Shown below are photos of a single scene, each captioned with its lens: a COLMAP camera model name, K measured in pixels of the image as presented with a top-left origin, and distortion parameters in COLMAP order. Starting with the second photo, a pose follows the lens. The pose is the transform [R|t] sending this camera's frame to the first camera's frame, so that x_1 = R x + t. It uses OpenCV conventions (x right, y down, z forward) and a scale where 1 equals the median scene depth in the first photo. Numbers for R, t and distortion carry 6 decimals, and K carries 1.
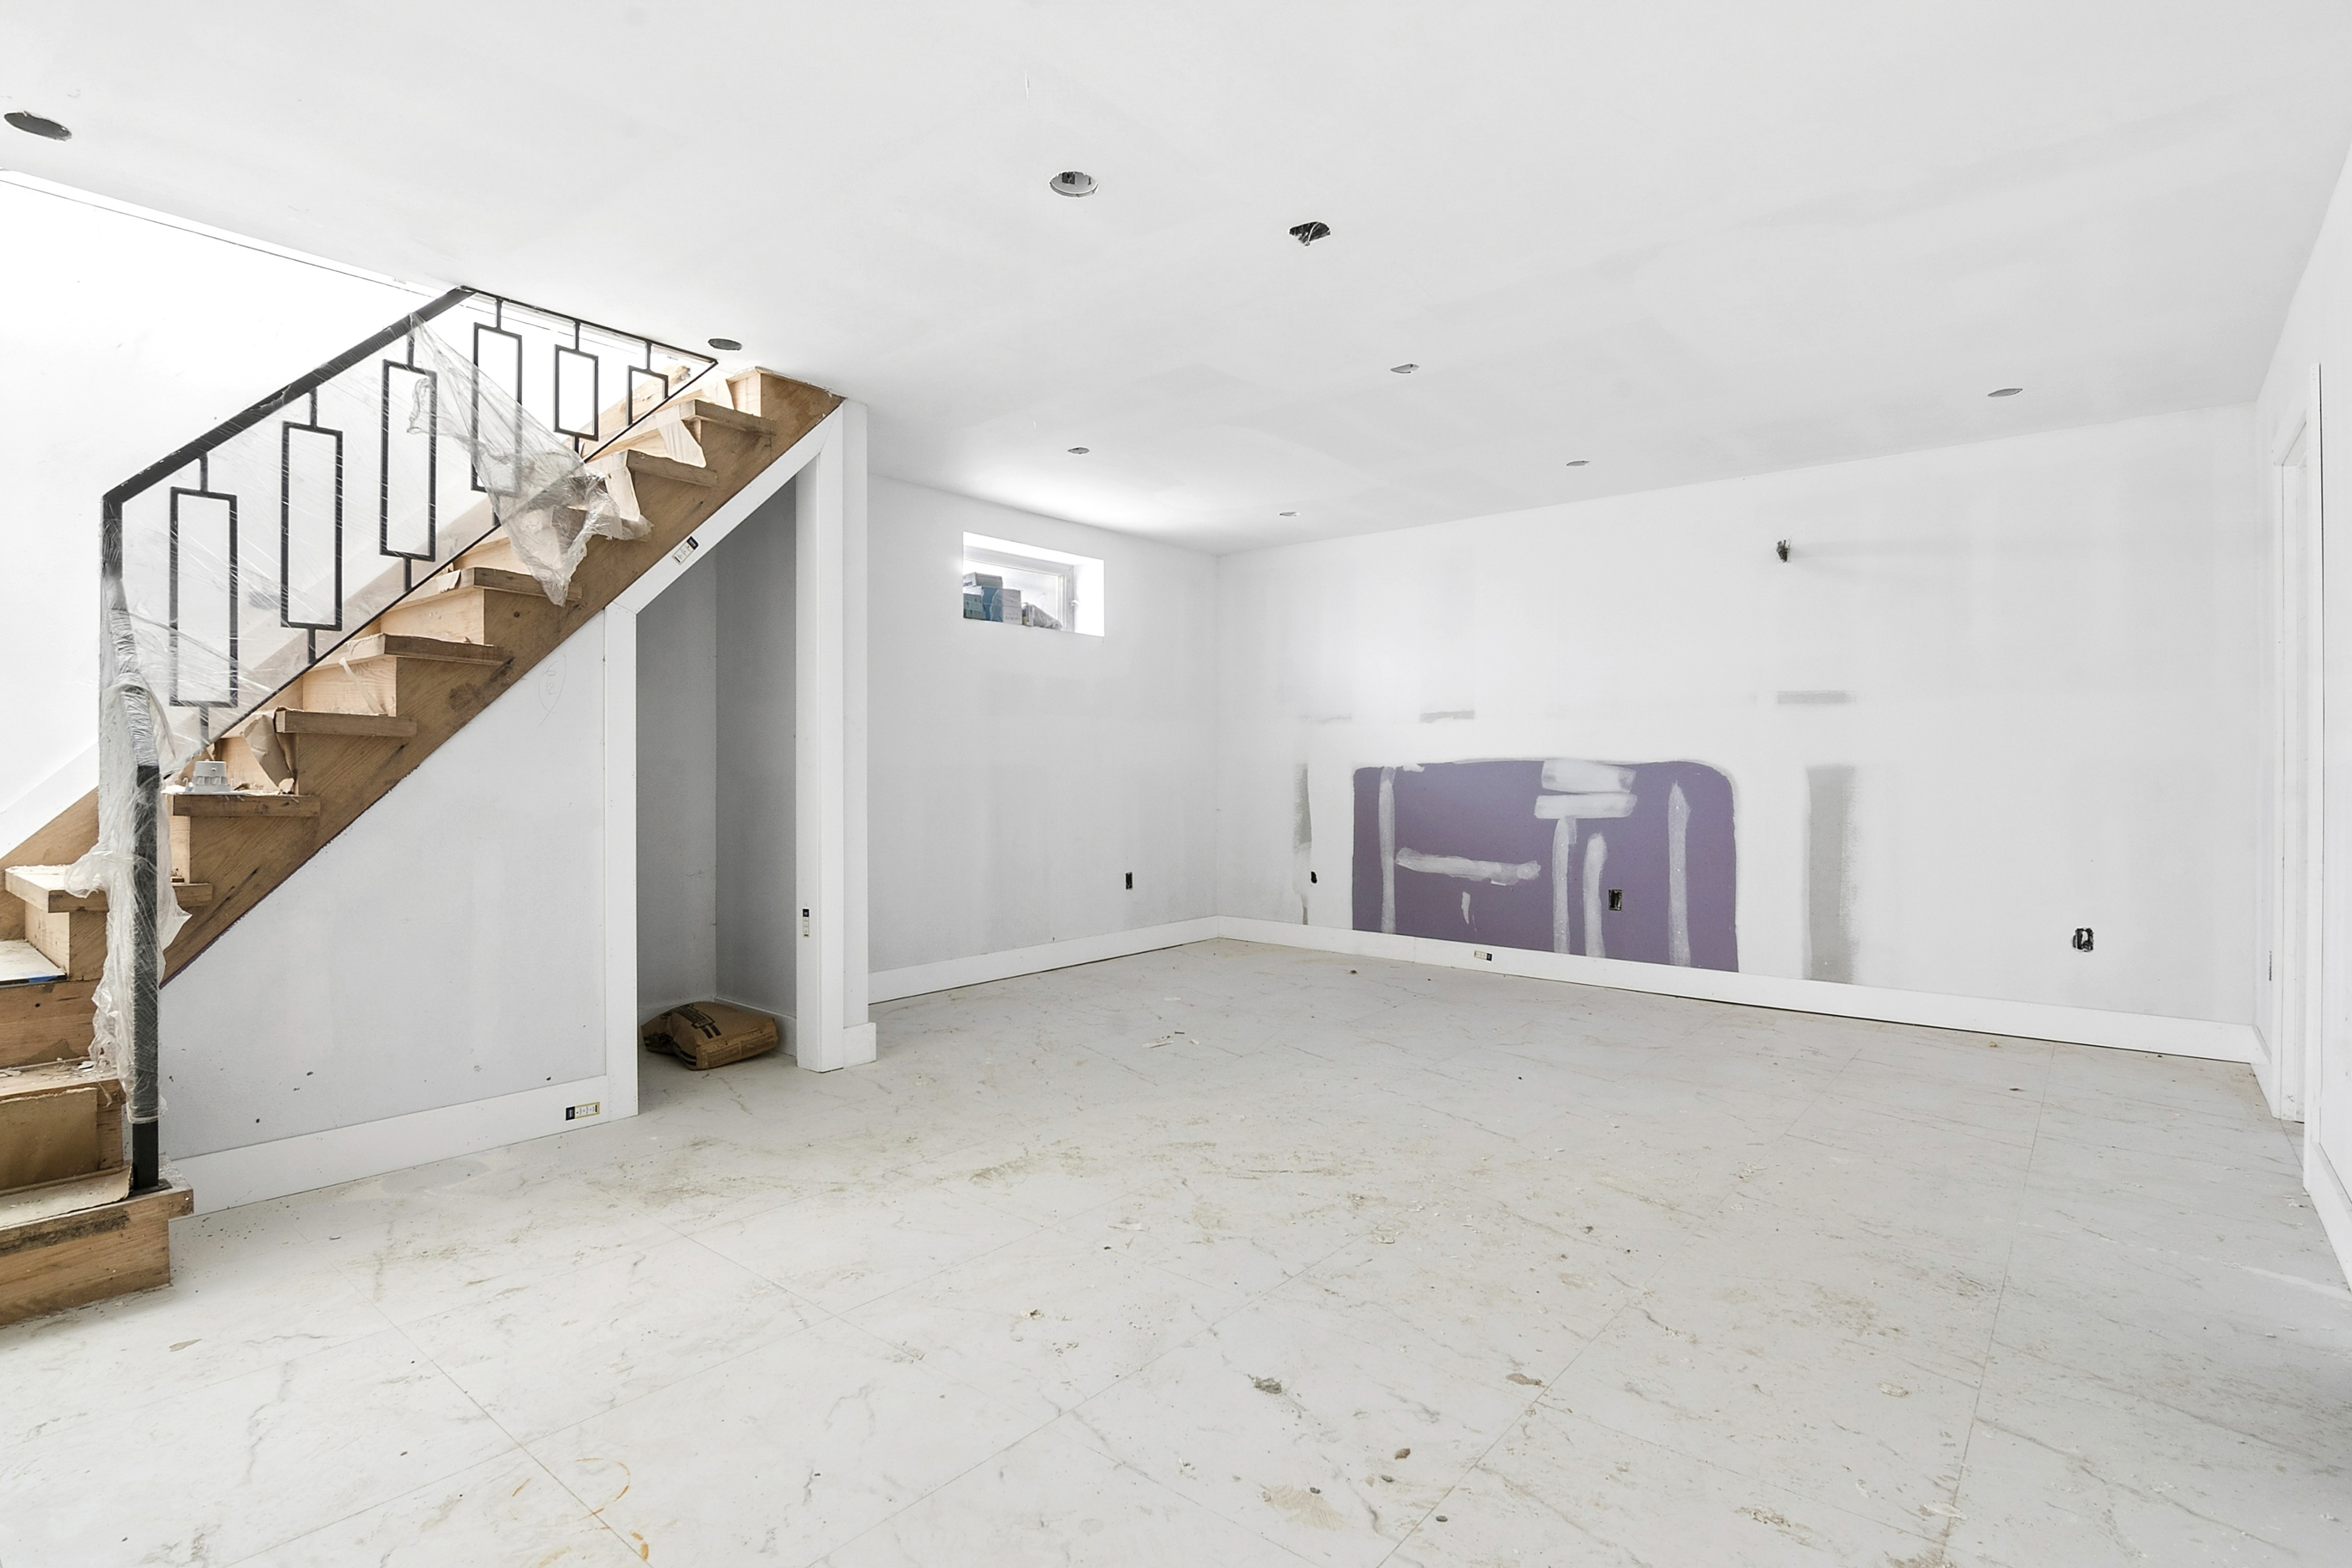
lens RADIAL K [[1188.7, 0, 1176.0], [0, 1188.7, 784.0], [0, 0, 1]] dist [-0.038993, 0.001188]
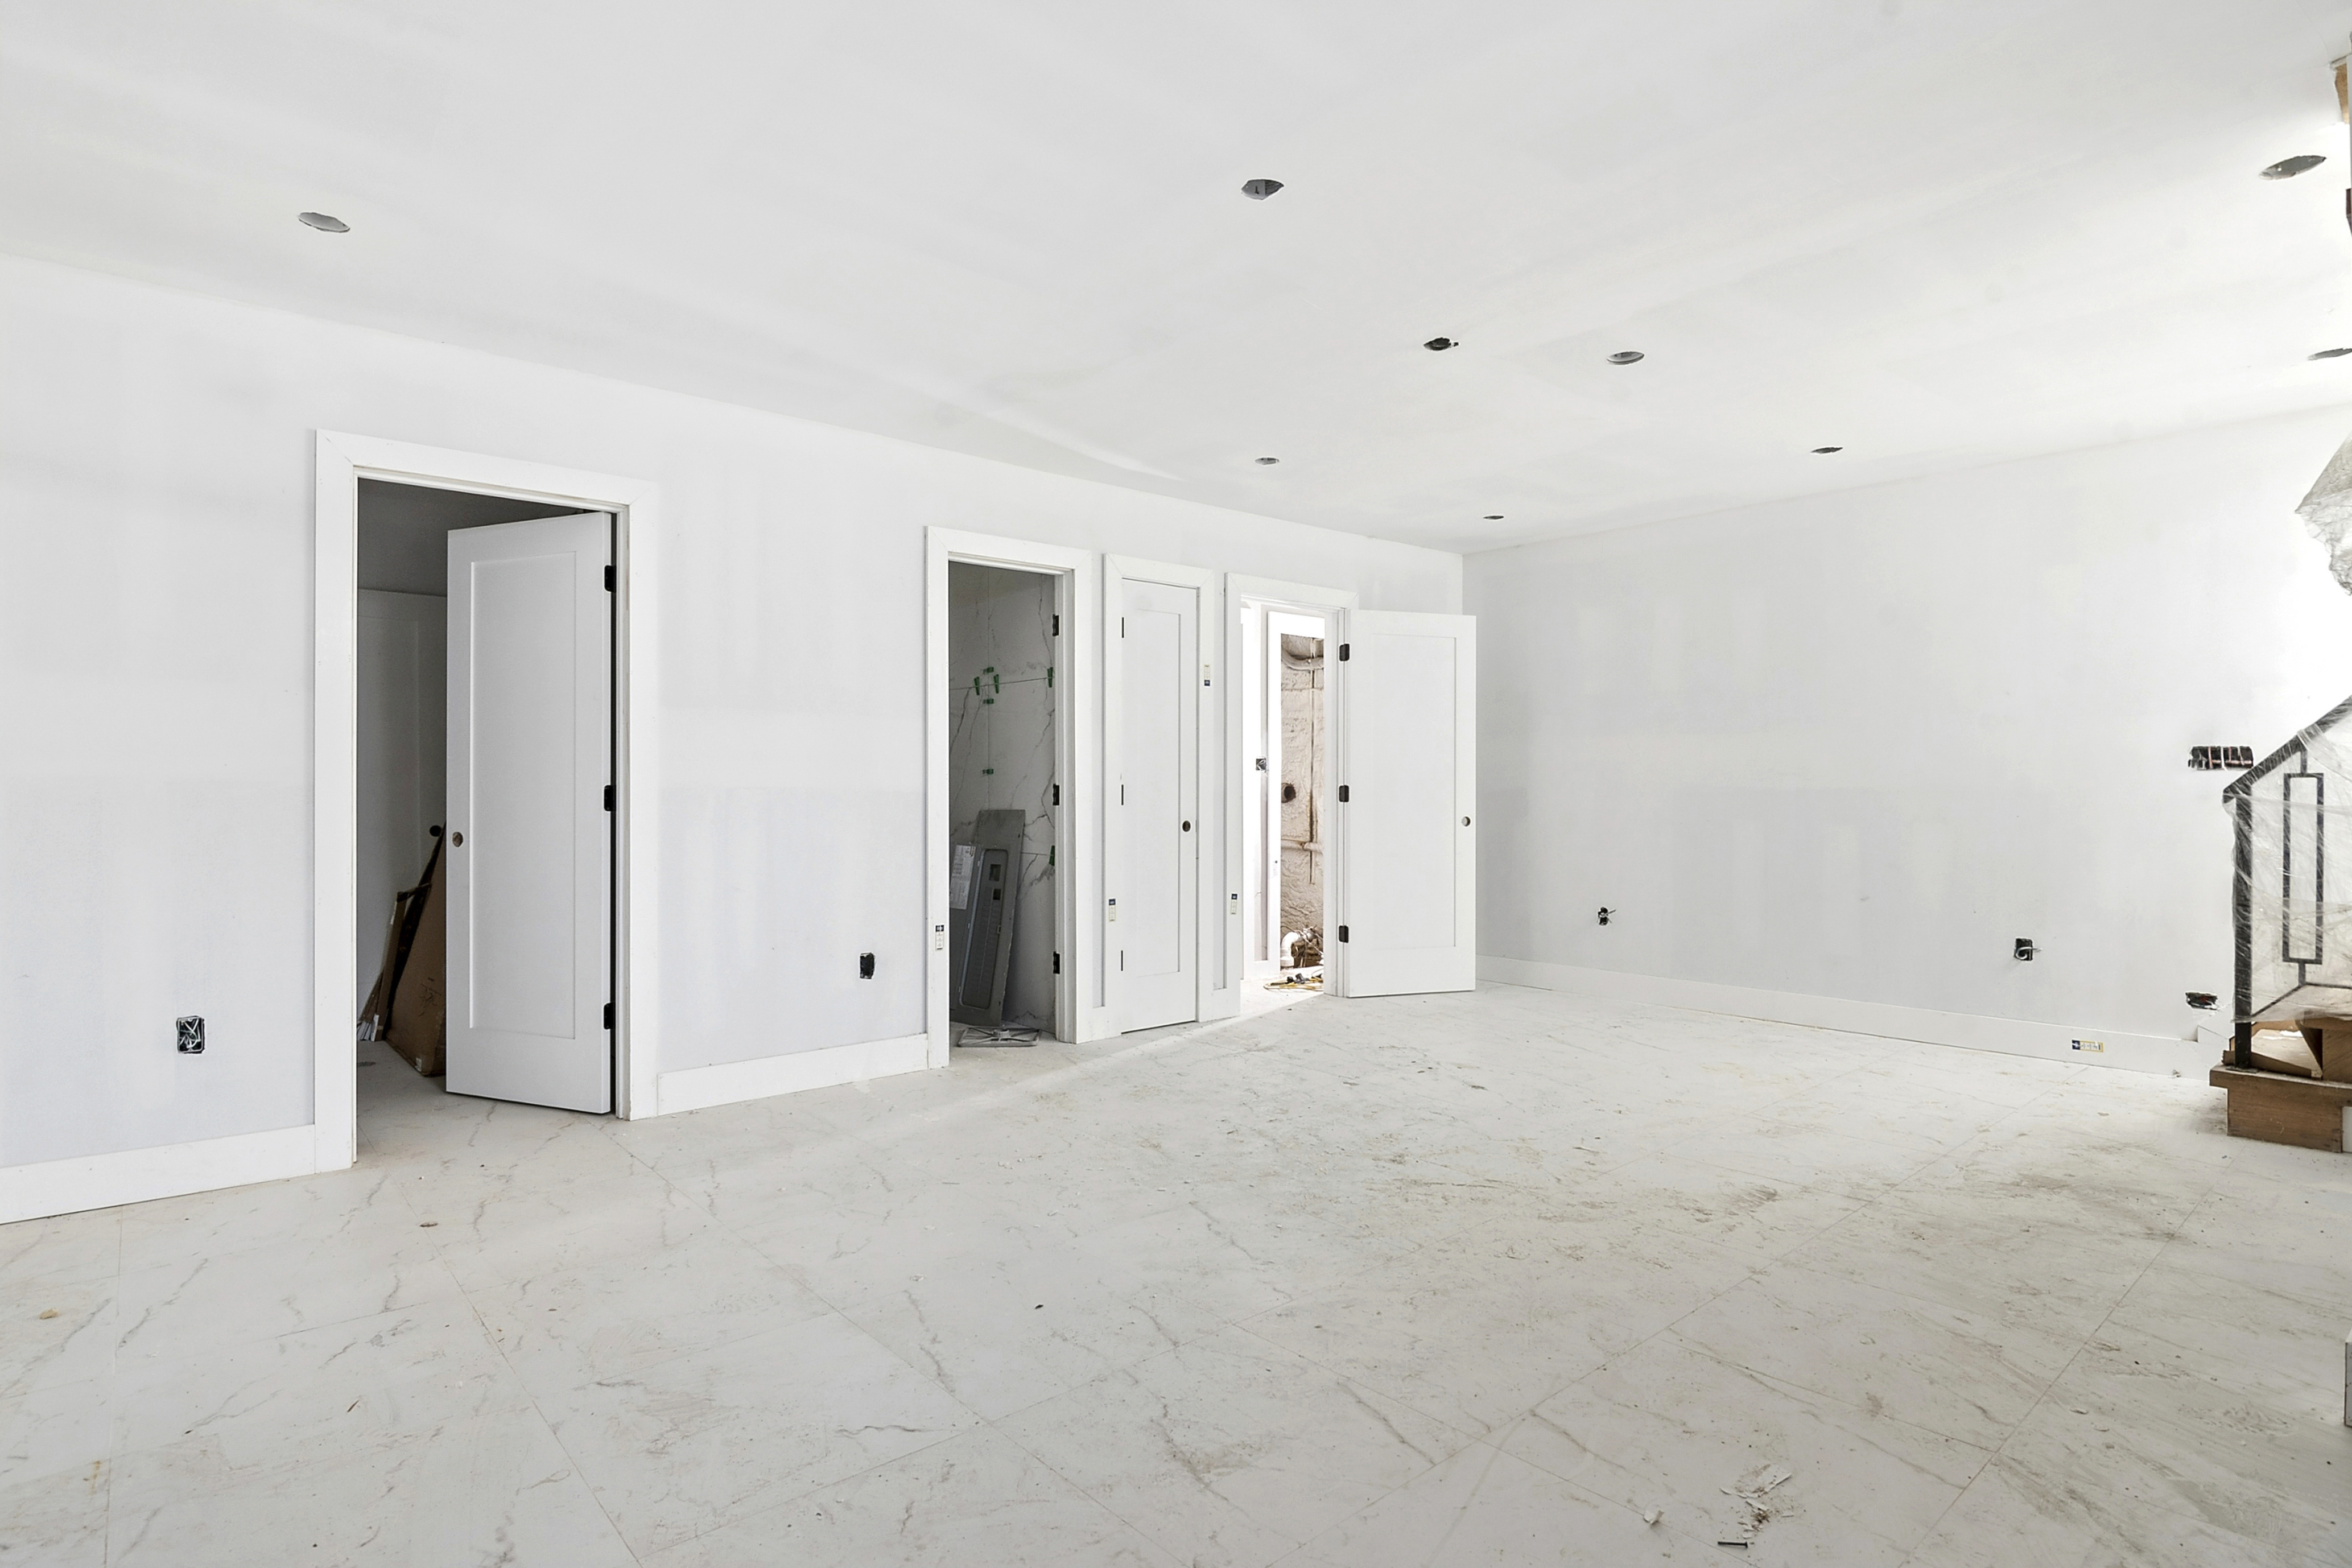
lens RADIAL K [[1222.9, 0, 1176.0], [0, 1222.9, 784.0], [0, 0, 1]] dist [-0.000615, 0.000107]
pose [[-0.985917, -0.000467, 0.167234, 0.157441], [0.000729, 0.999975, 0.007090, -0.025619], [-0.167233, 0.007112, -0.985892, 2.080155]]
